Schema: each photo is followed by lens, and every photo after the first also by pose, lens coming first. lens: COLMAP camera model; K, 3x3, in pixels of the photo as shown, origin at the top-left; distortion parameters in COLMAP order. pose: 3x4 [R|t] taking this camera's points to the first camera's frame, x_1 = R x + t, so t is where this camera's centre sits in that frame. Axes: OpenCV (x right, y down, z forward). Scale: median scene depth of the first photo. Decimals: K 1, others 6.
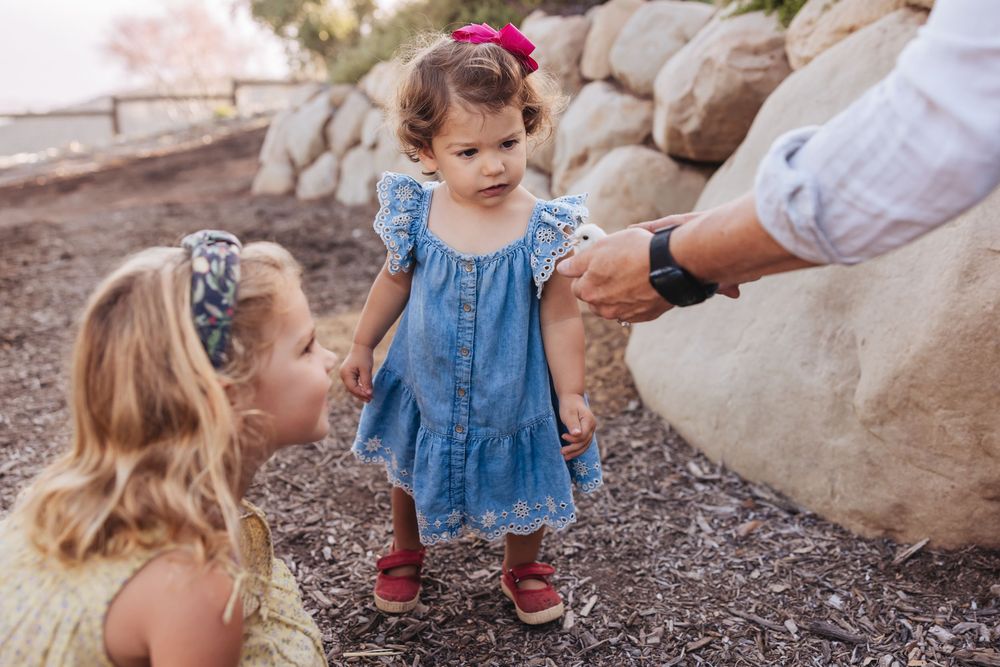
lens RADIAL K [[827.2, 0, 522.4], [0, 827.2, 306.0], [0, 0, 1]] dist [0.004193, -0.003364]
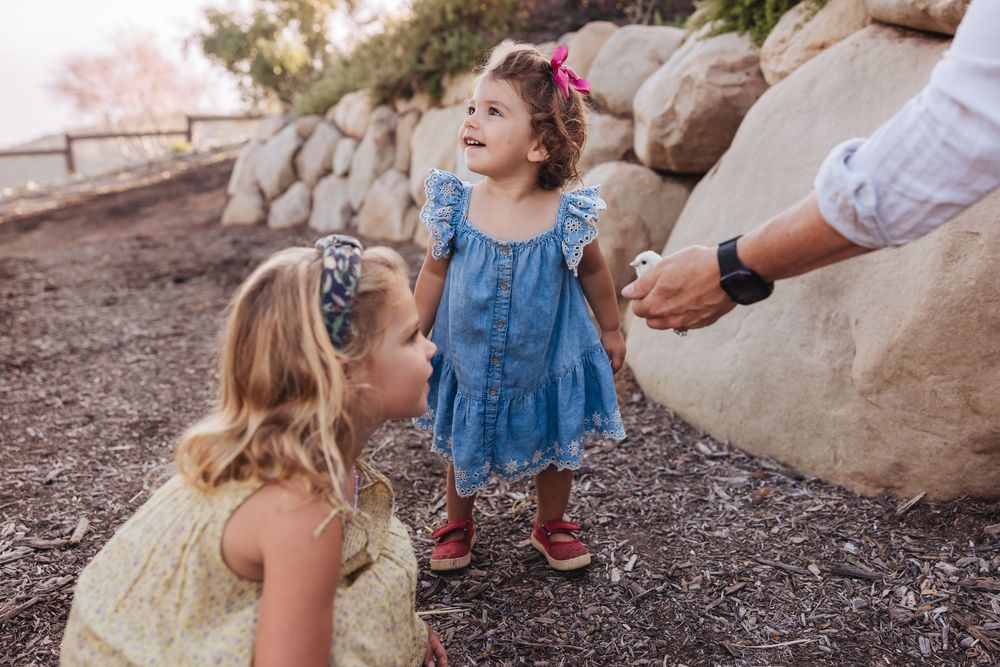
lens RADIAL K [[819.1, 0, 510.9], [0, 819.1, 323.1], [0, 0, 1]] dist [0.004191, -0.000388]
pose [[0.998345, -0.033552, 0.046714, -0.093265], [0.034214, 0.999324, -0.013458, 0.039654], [-0.046231, 0.015034, 0.998818, -0.070925]]
